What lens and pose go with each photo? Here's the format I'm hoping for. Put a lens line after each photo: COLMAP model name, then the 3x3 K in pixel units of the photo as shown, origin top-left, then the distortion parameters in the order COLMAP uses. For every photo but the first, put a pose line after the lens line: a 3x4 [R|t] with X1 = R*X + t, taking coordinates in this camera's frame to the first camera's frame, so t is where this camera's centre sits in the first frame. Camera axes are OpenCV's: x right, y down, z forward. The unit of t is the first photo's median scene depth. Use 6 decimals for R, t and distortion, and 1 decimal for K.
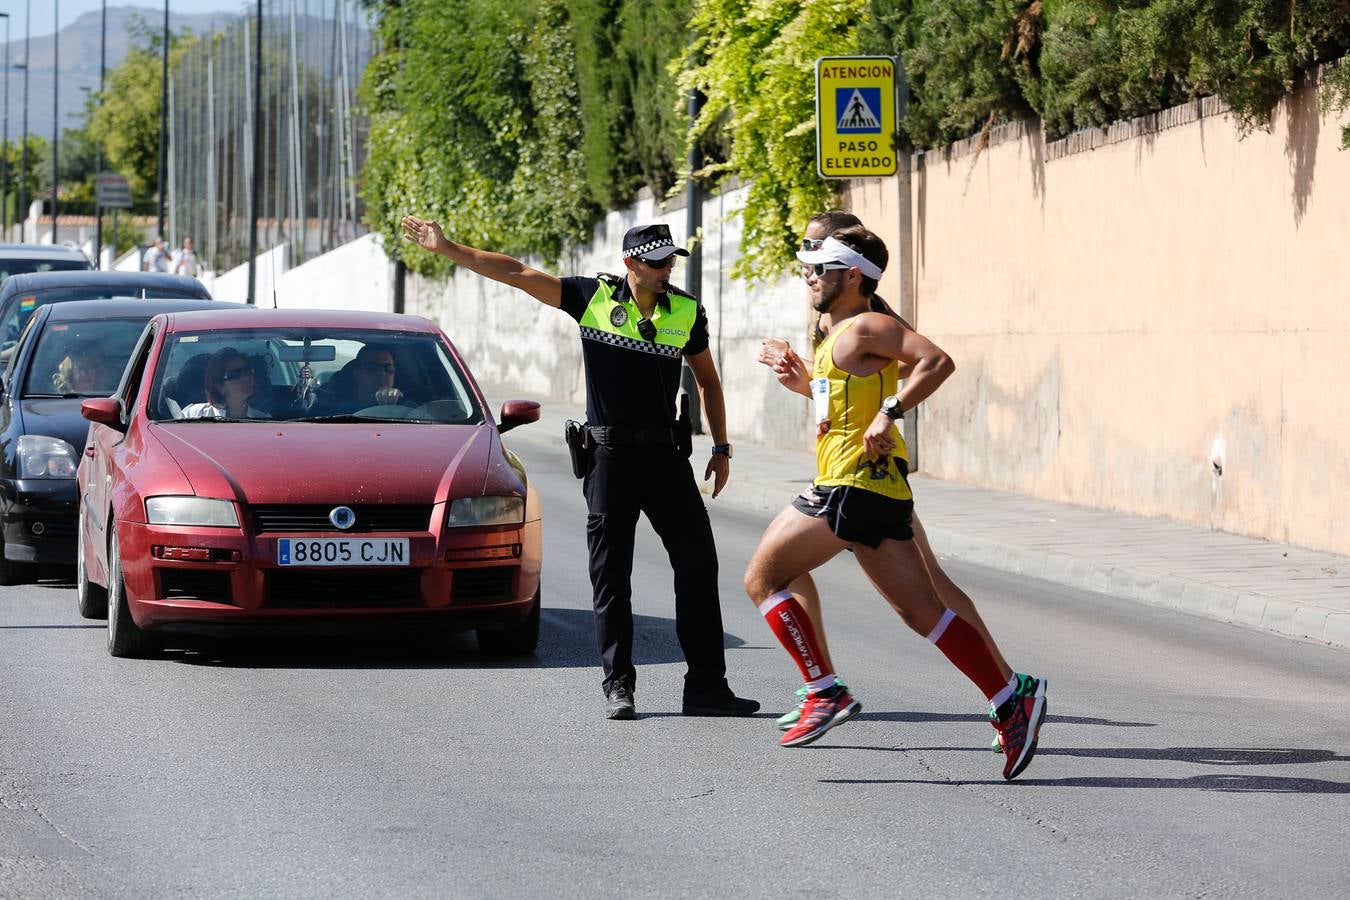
lens RADIAL K [[1268.2, 0, 675.8], [0, 1268.2, 449.3], [0, 0, 1]] dist [0.003608, 0.123798]
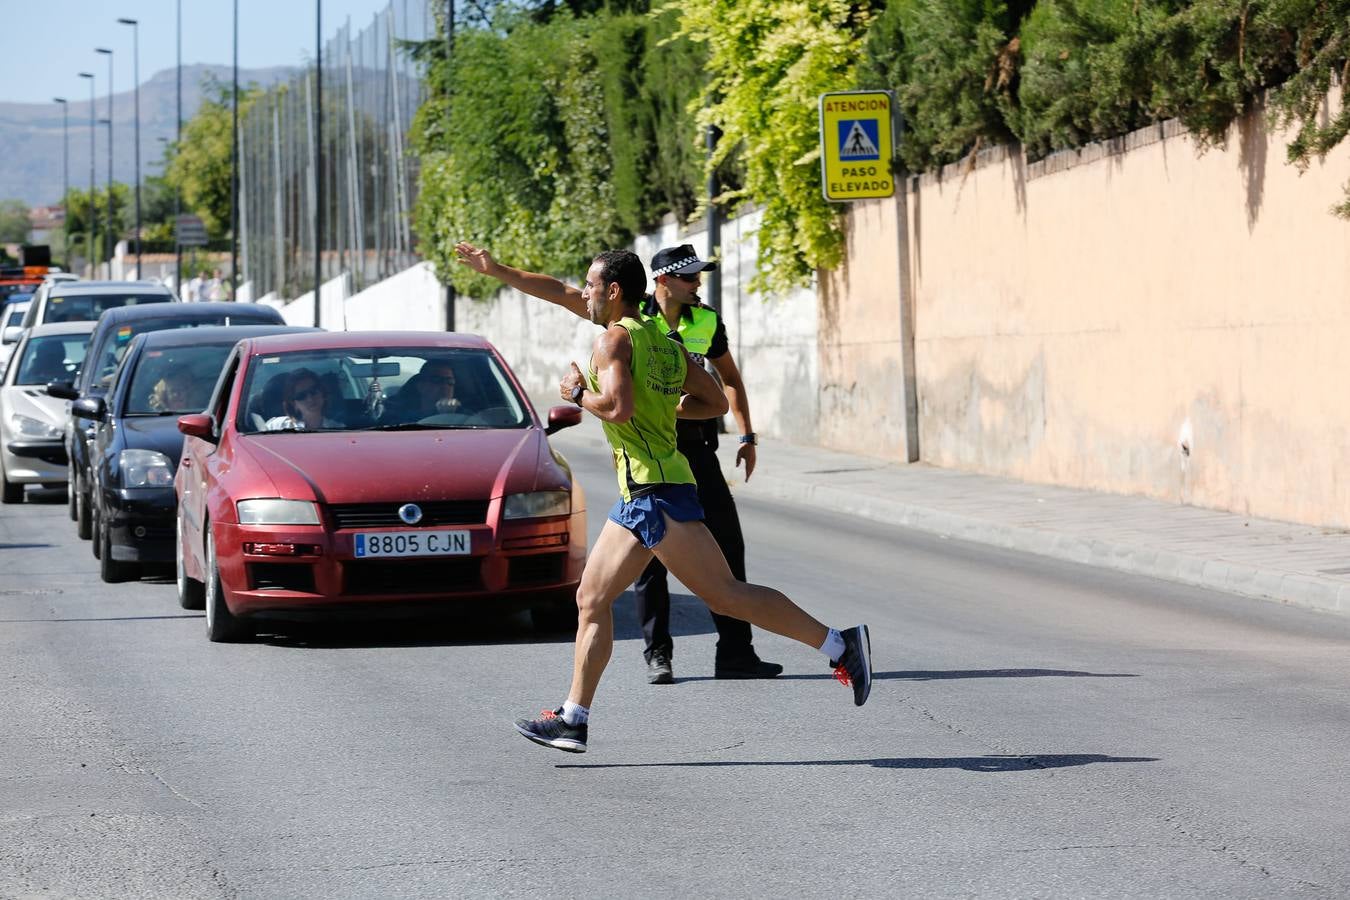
lens RADIAL K [[1268.2, 0, 675.8], [0, 1268.2, 449.3], [0, 0, 1]] dist [0.003608, 0.123798]
pose [[0.999447, -0.025622, -0.021185, -0.000368], [0.025369, 0.999605, -0.012129, 0.014944], [0.021488, 0.011585, 0.999702, -0.118135]]
